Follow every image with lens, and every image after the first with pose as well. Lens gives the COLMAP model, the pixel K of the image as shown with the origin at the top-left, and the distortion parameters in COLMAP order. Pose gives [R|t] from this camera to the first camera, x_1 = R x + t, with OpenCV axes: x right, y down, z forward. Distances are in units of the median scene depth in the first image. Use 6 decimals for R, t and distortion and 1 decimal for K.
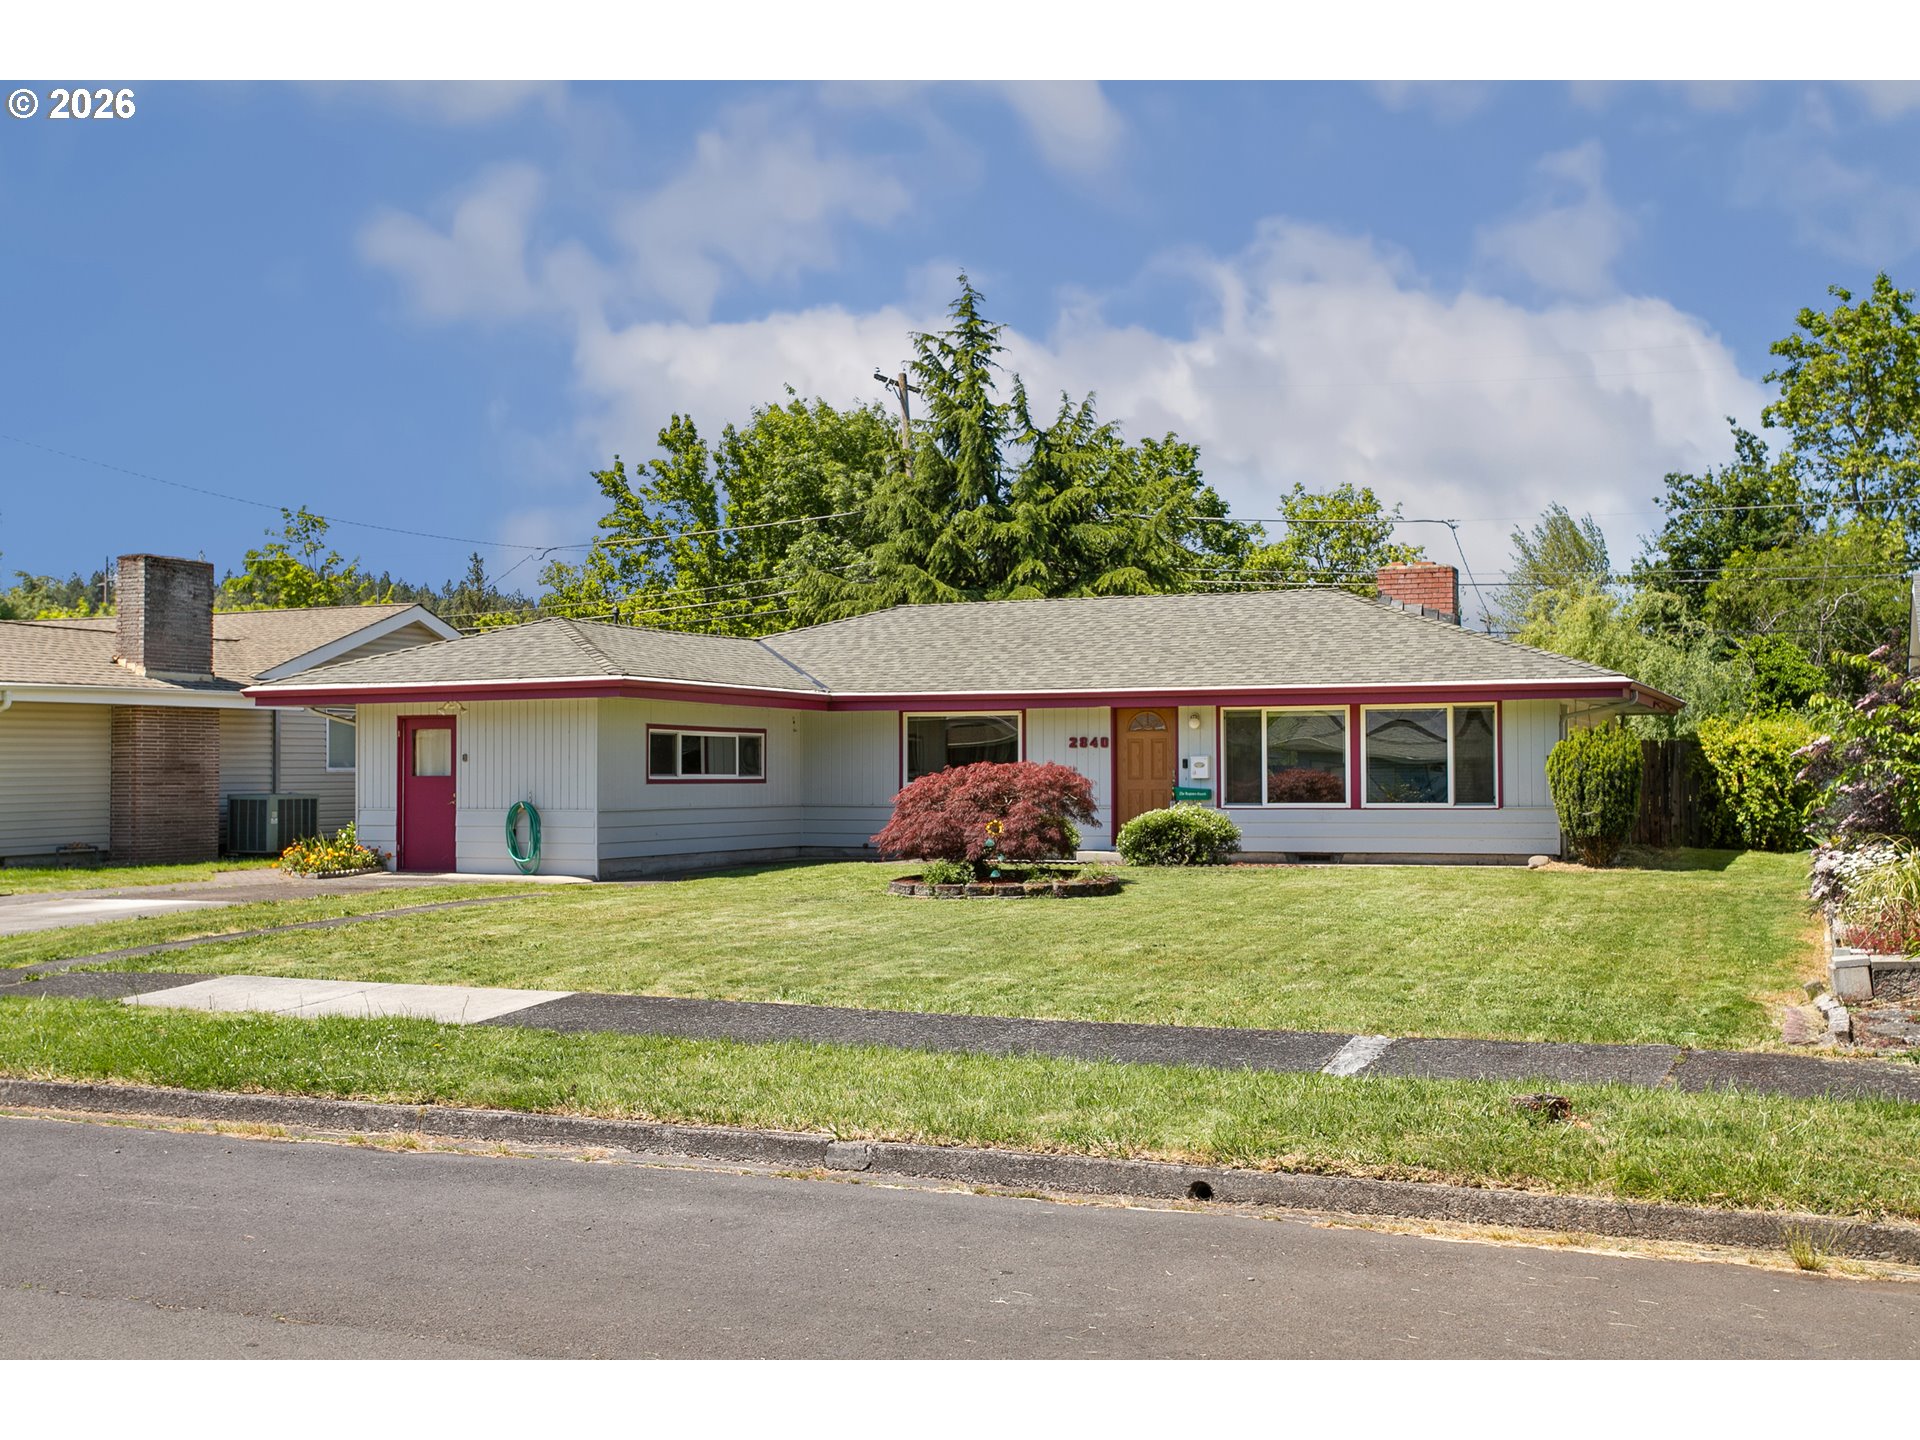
lens RADIAL K [[1971.8, 0, 960.0], [0, 1971.8, 720.0], [0, 0, 1]] dist [-0.017434, 0.018449]
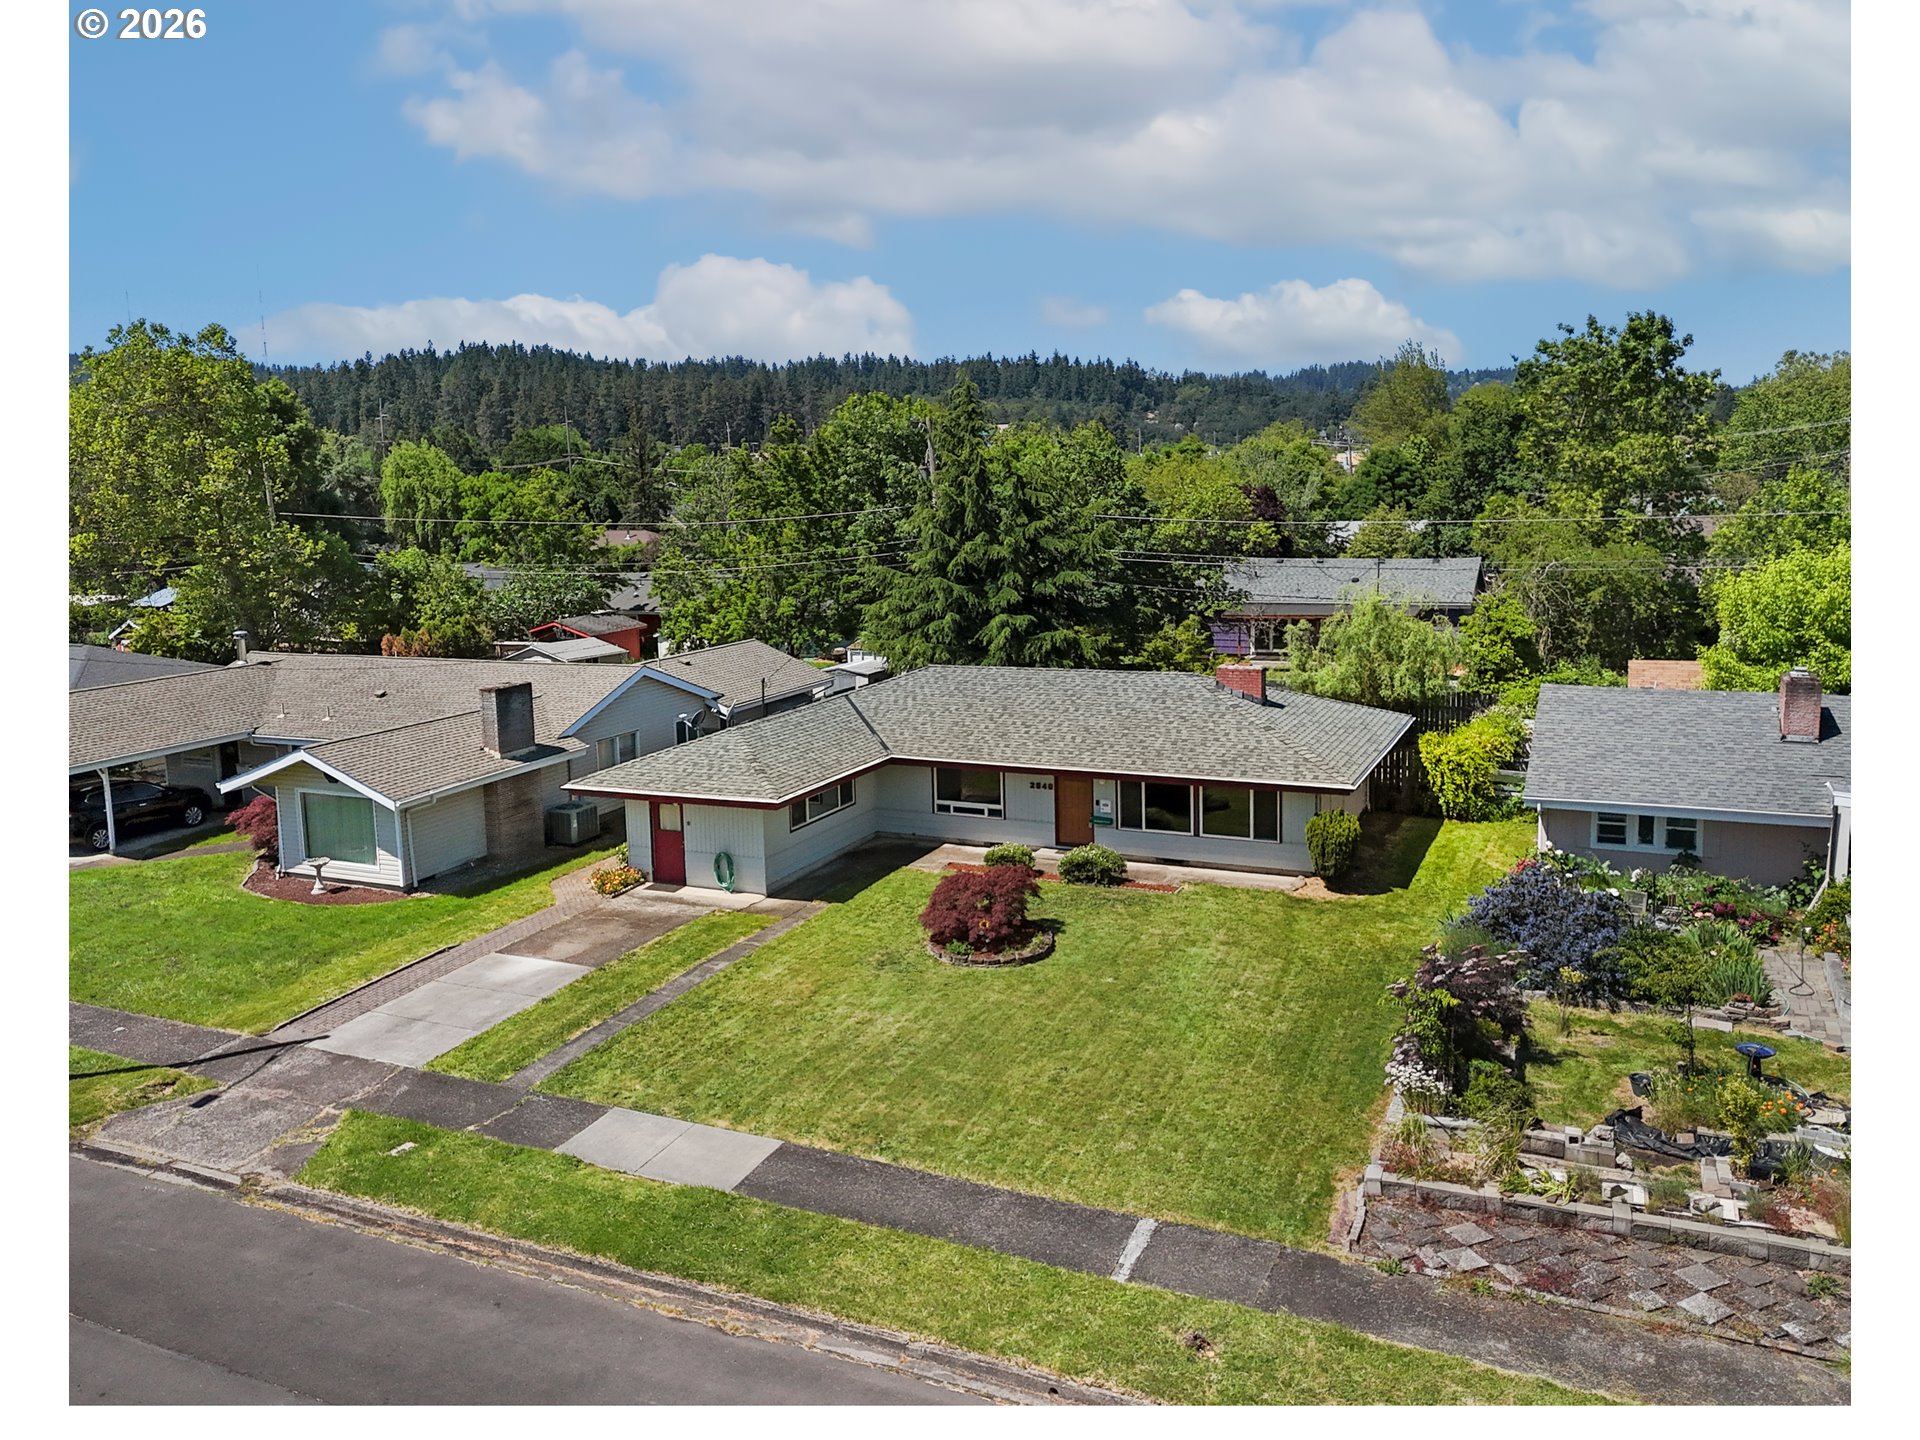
lens RADIAL K [[1385.2, 0, 898.8], [0, 1385.2, 668.4], [0, 0, 1]] dist [0.057186, -0.002352]
pose [[0.998138, -0.017930, -0.058300, 0.013217], [0.026082, 0.989490, 0.142230, -0.273295], [0.055137, -0.143486, 0.988115, -0.195929]]
